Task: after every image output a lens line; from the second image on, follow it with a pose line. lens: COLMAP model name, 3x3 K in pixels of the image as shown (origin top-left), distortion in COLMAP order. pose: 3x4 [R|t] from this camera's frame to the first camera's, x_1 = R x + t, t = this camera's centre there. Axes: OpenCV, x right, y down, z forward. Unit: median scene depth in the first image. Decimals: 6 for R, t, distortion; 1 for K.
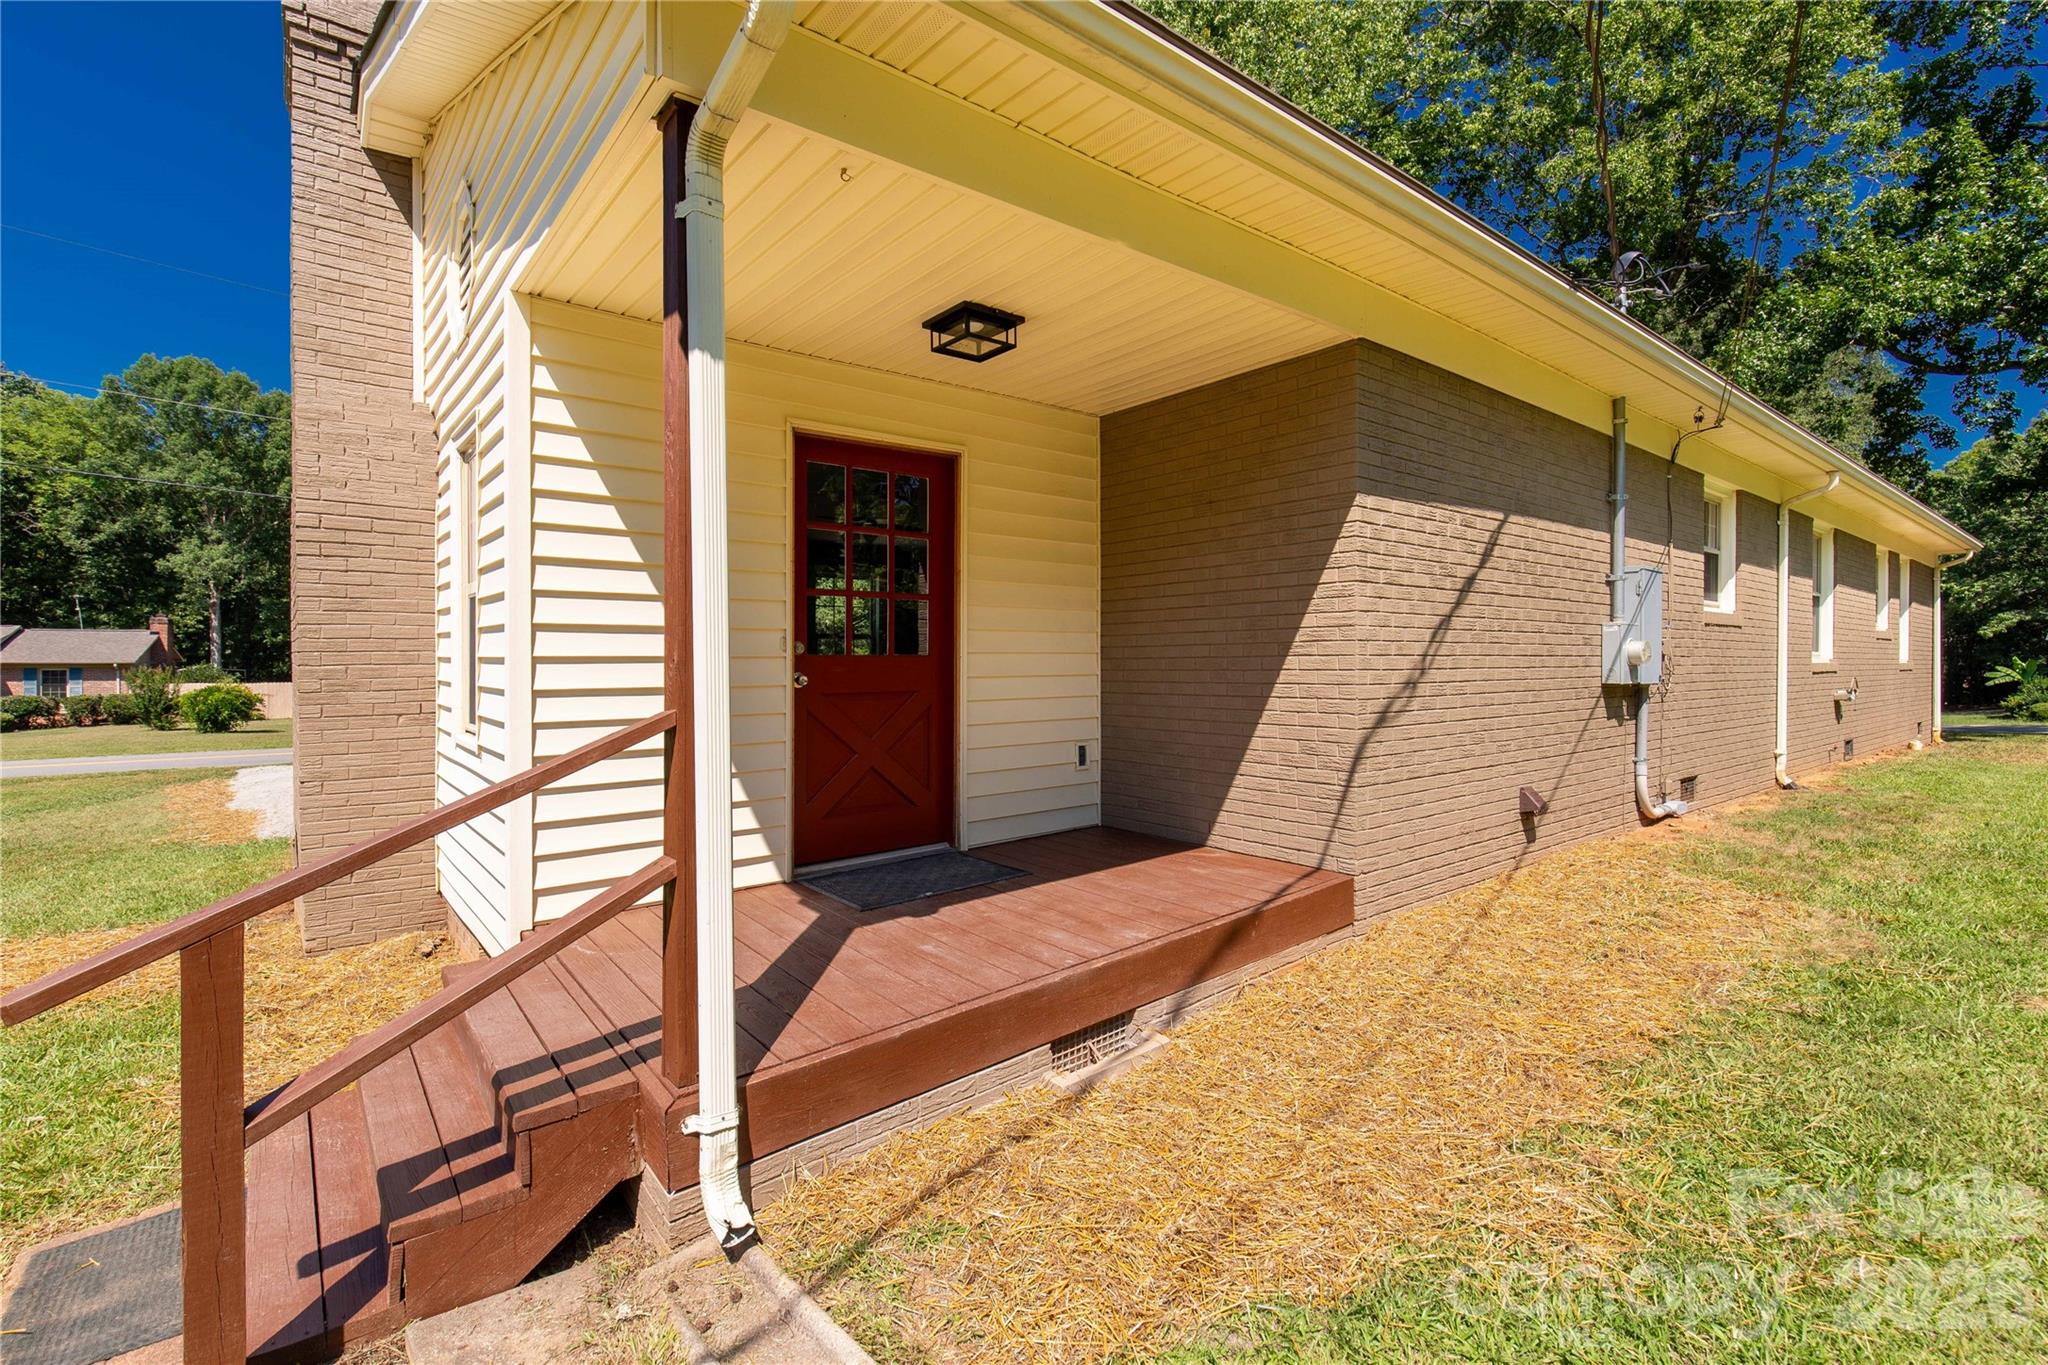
lens RADIAL K [[933.2, 0, 1020.0], [0, 933.2, 686.5], [0, 0, 1]] dist [0.007814, 0.000174]
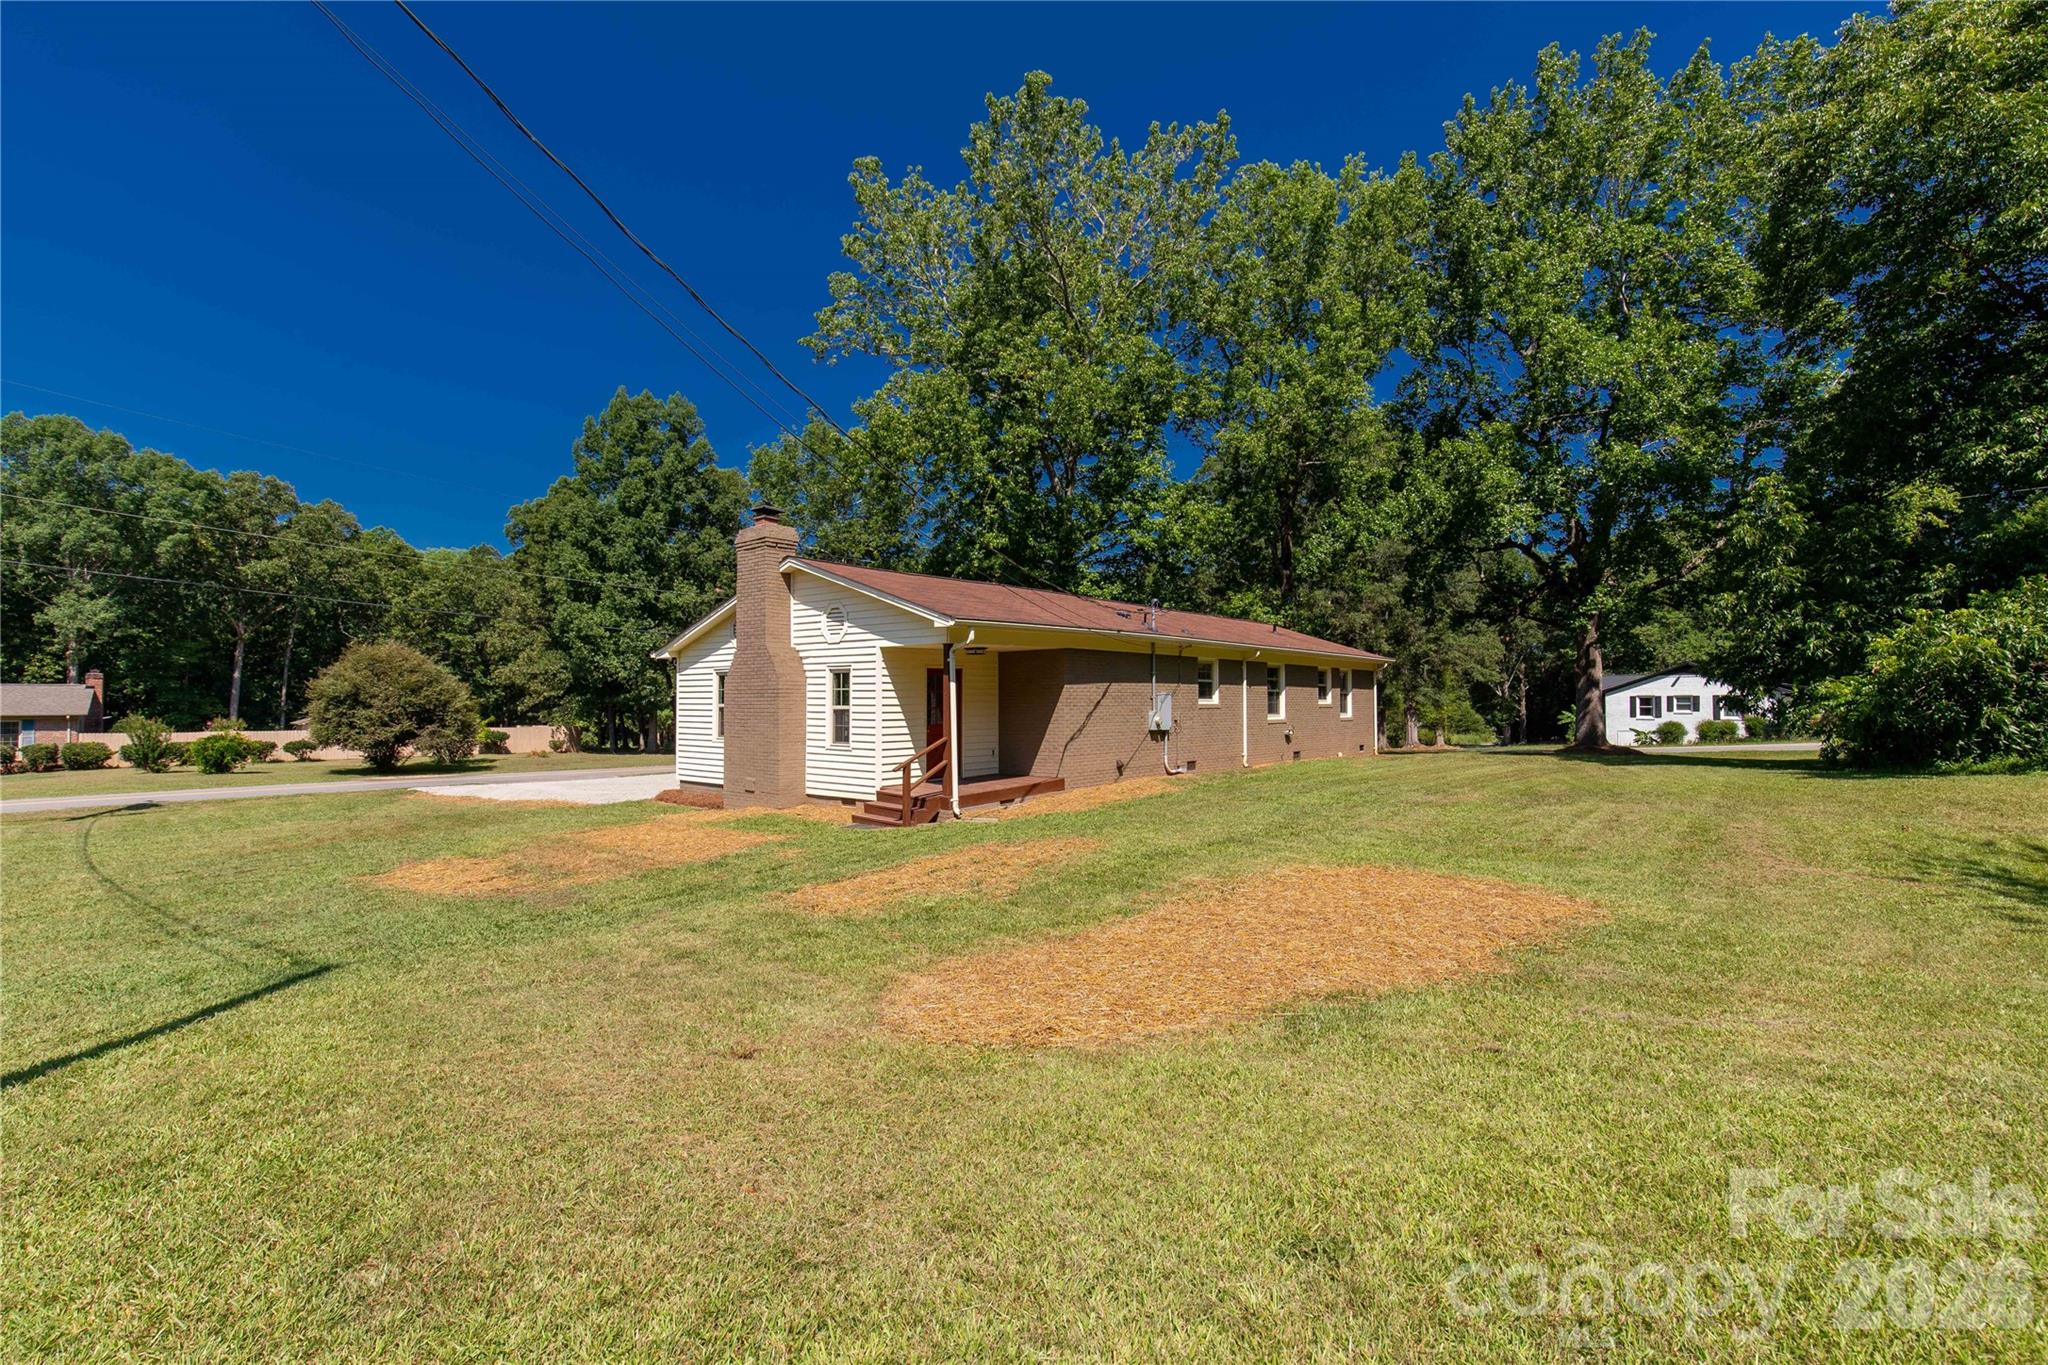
lens RADIAL K [[935.3, 0, 1019.7], [0, 935.3, 706.3], [0, 0, 1]] dist [0.008355, -0.000204]
pose [[0.983097, -0.000998, 0.183084, -0.065269], [0.005652, 0.999674, -0.024900, -0.001204], [-0.183000, 0.025513, 0.982782, -0.333449]]
